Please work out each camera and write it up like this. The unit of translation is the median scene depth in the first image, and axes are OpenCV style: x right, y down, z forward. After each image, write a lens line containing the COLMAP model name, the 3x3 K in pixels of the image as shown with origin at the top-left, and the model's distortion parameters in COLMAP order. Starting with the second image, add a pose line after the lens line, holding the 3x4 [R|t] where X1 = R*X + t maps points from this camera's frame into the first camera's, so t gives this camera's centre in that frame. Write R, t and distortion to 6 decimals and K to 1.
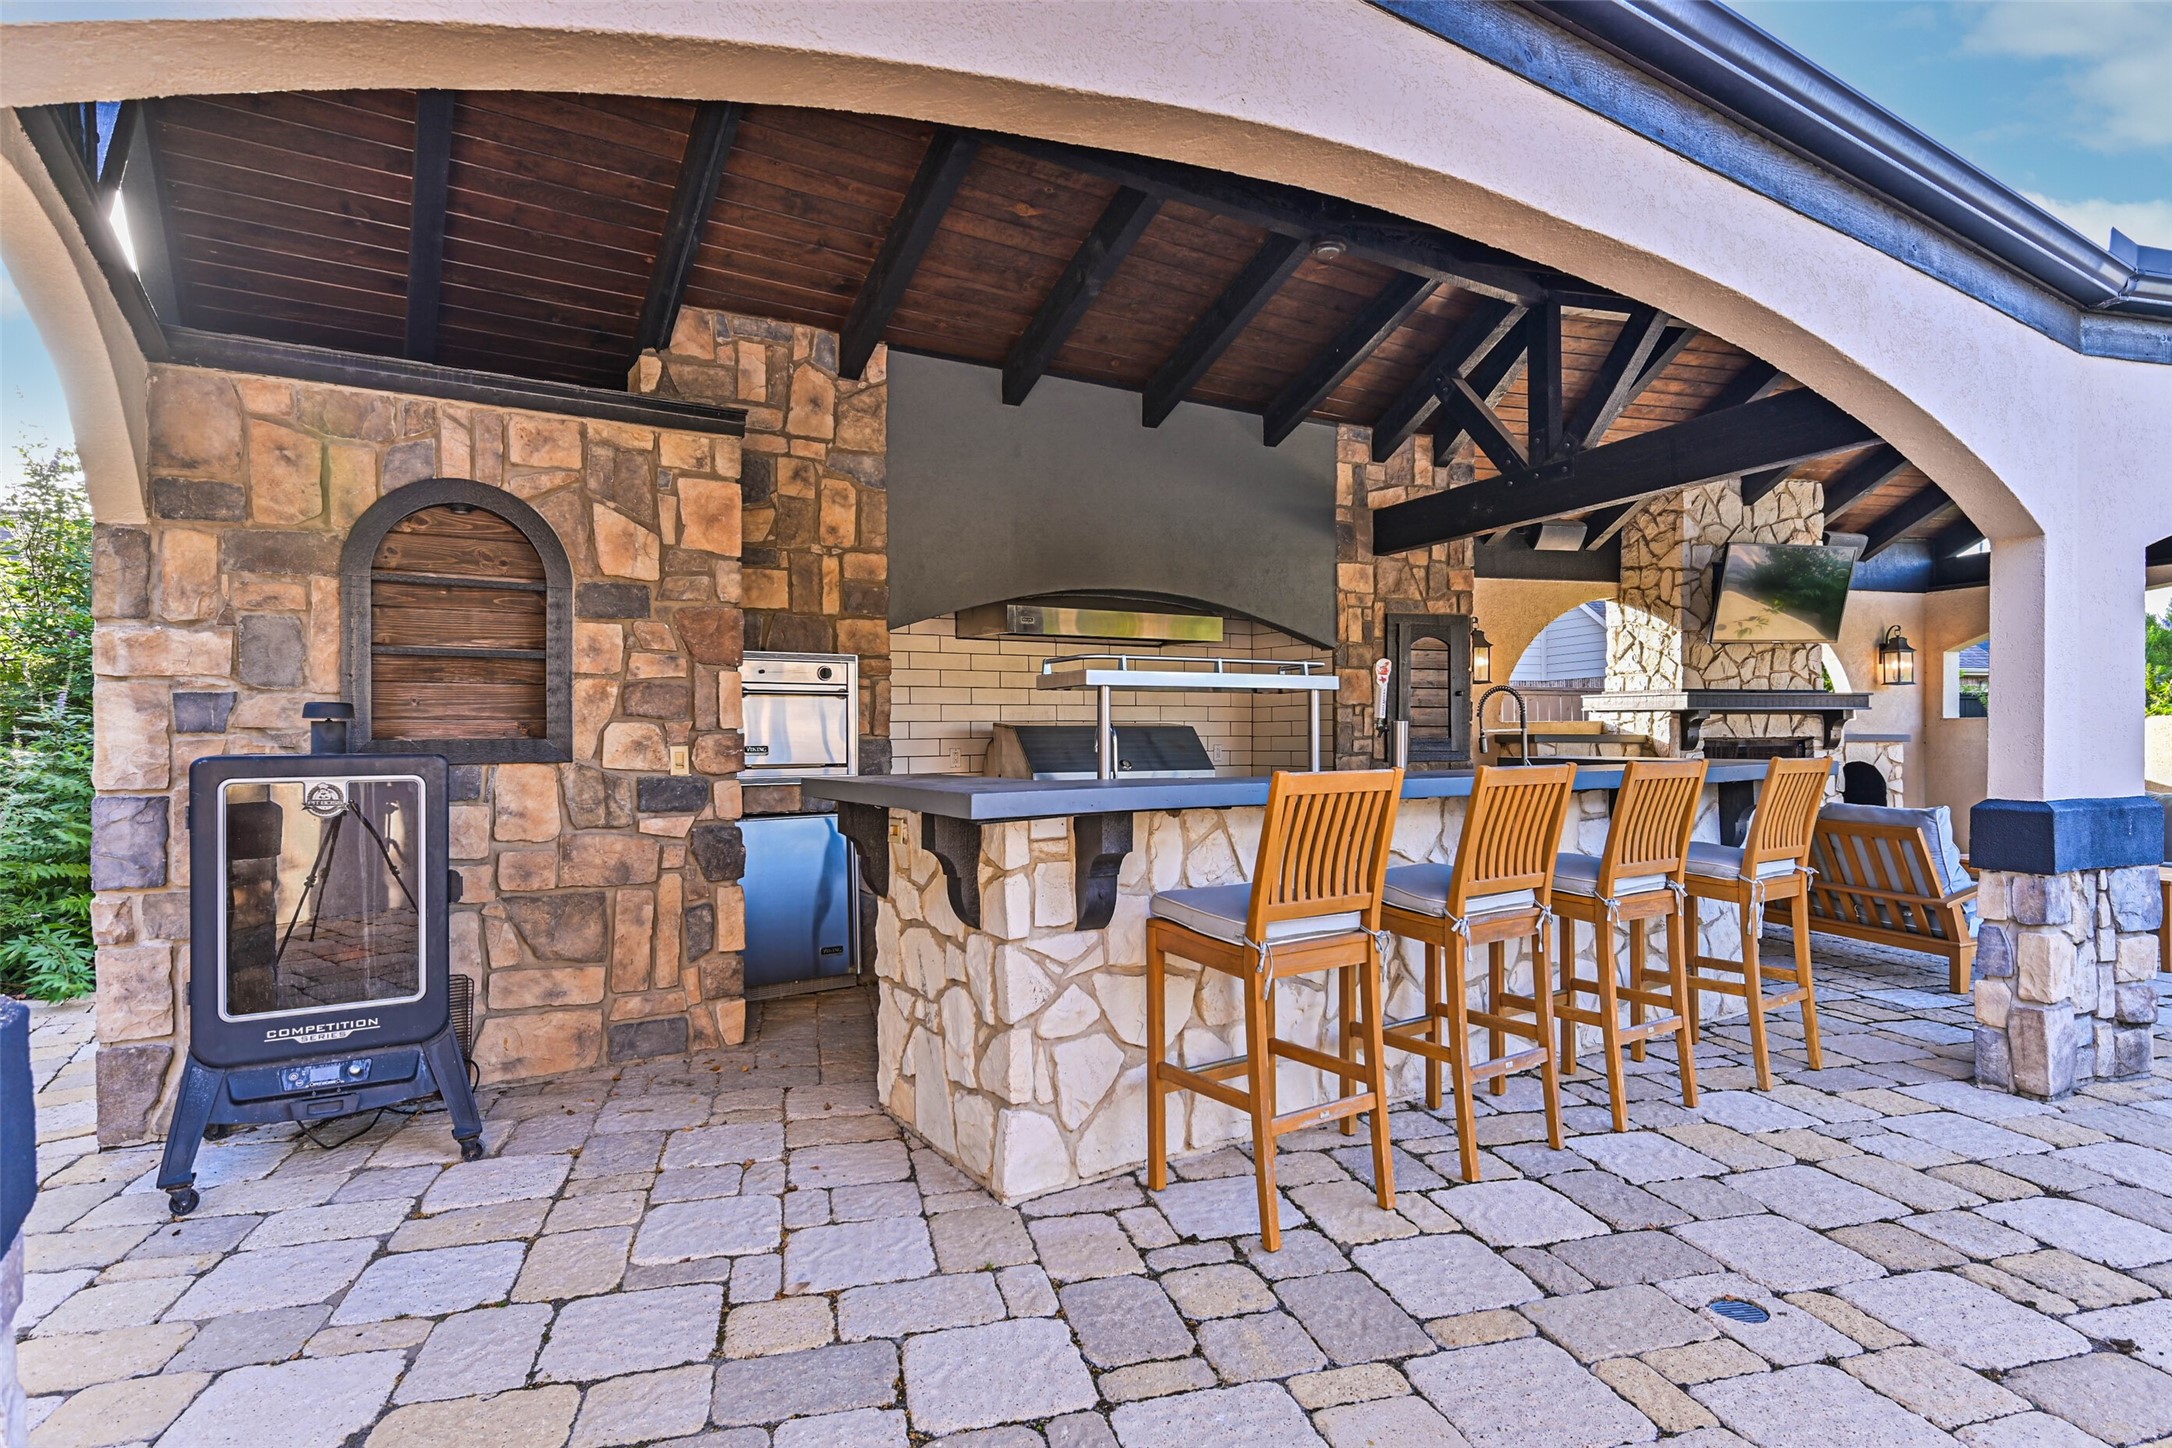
lens RADIAL K [[1133.0, 0, 1089.3], [0, 1133.0, 729.2], [0, 0, 1]] dist [-0.001421, -0.000360]
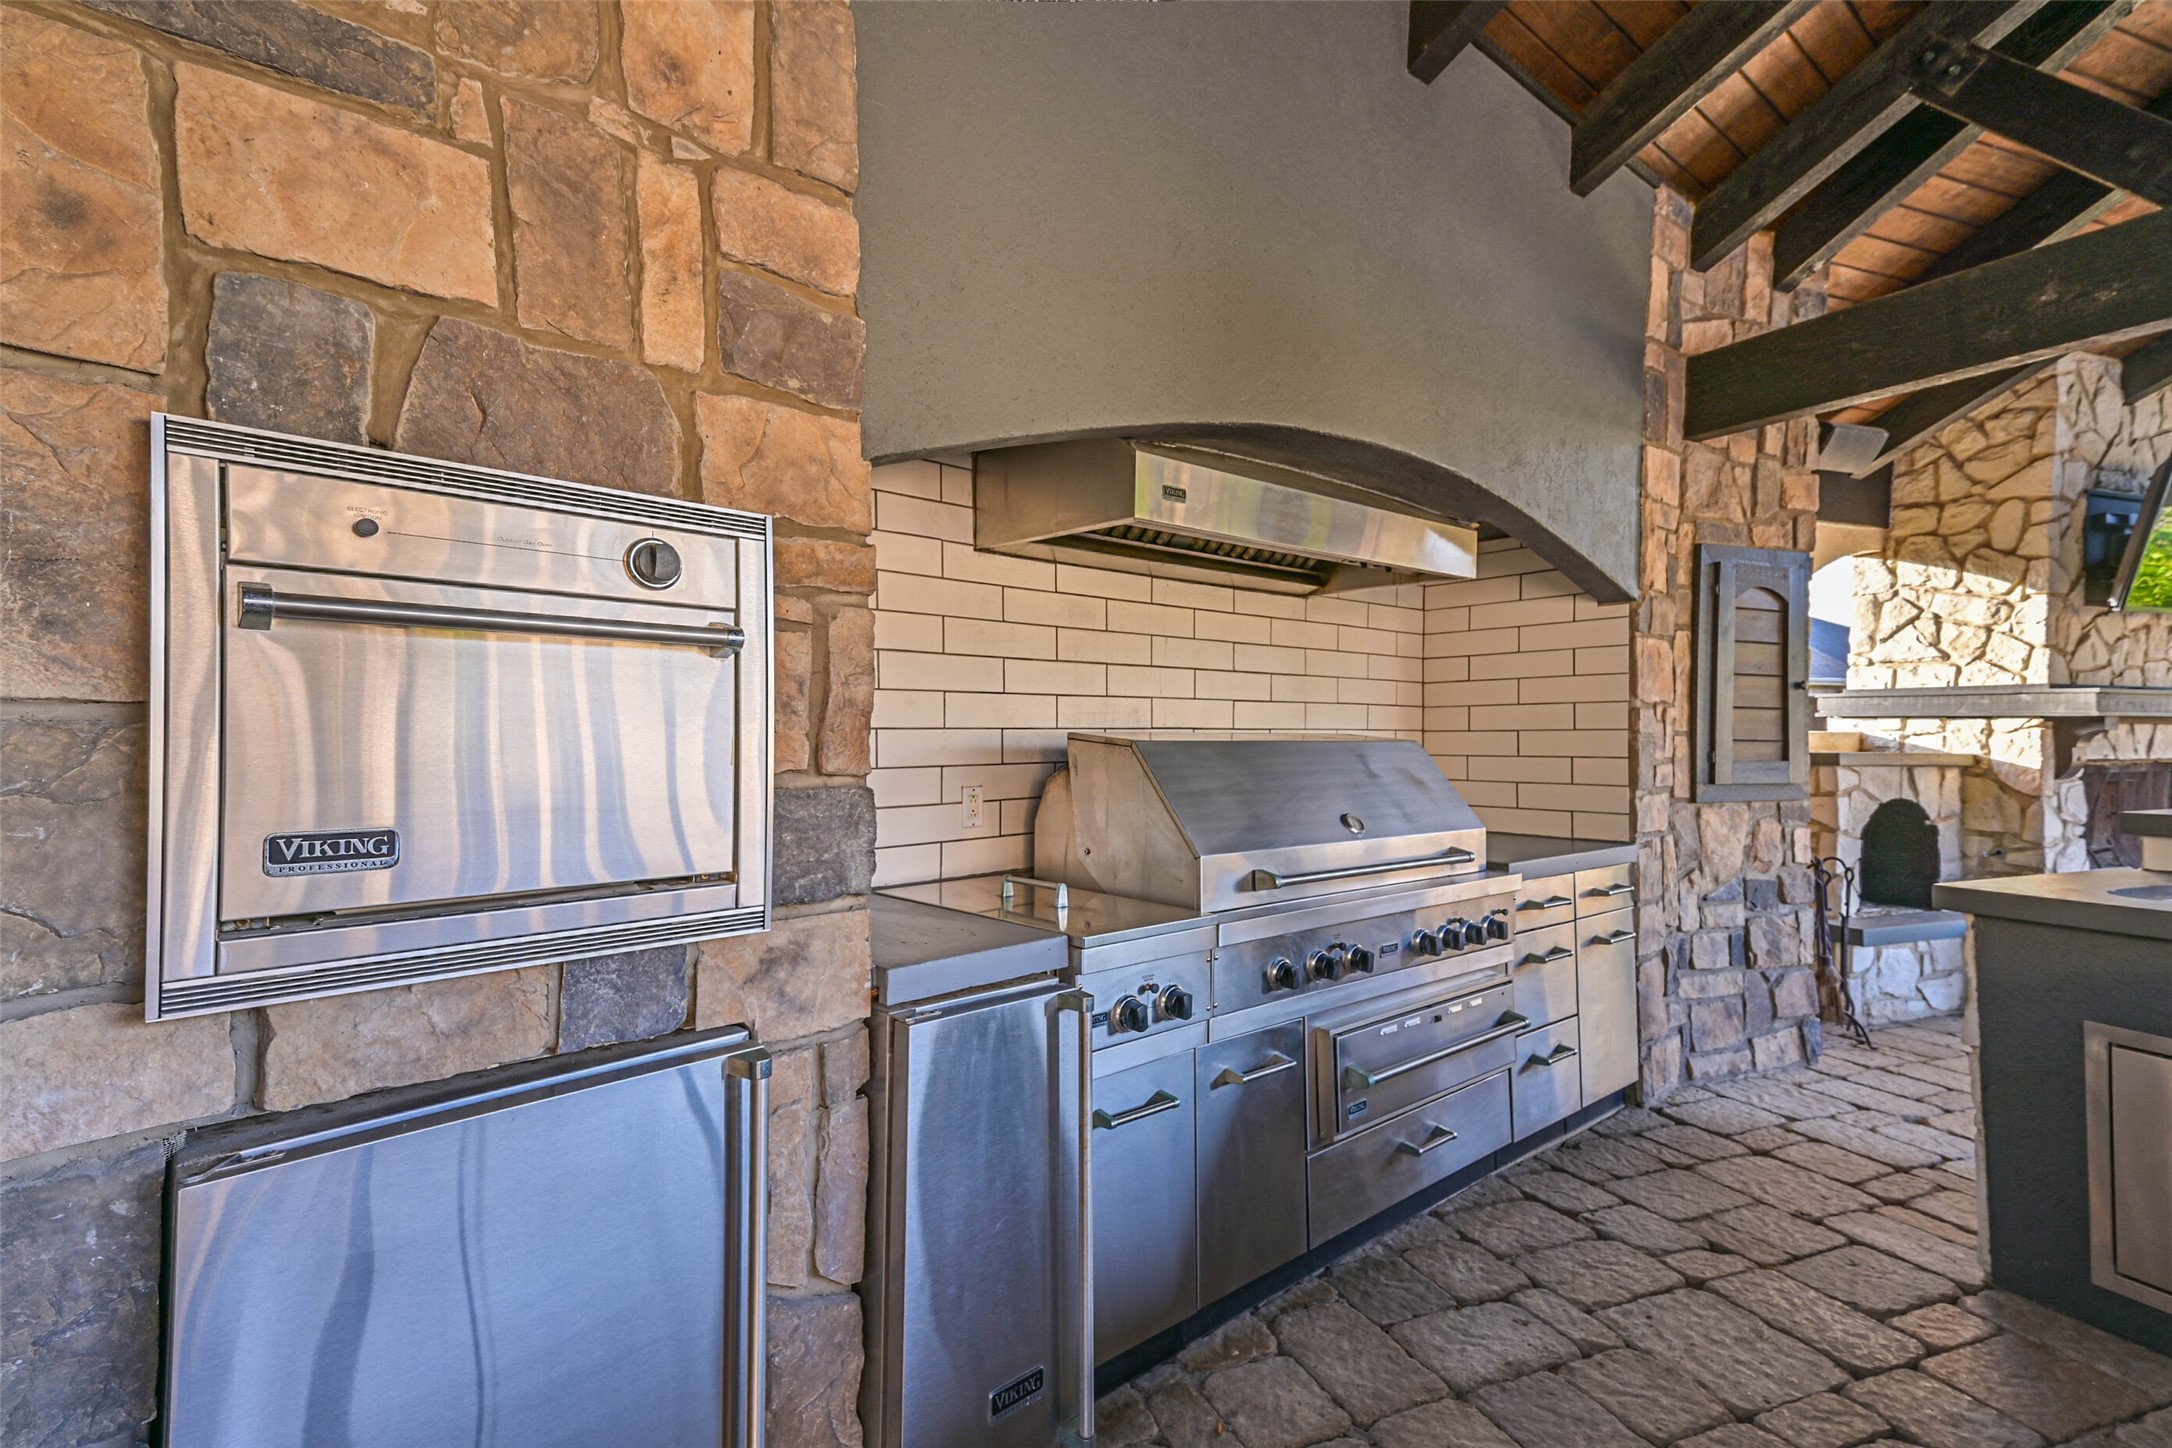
lens RADIAL K [[976.4, 0, 1086.0], [0, 976.4, 724.0], [0, 0, 1]] dist [0.152204, -0.054906]
pose [[0.988963, 0.007343, 0.147984, -0.157524], [-0.006489, 0.999959, -0.006251, -0.007802], [-0.148024, 0.005221, 0.988970, 0.709509]]
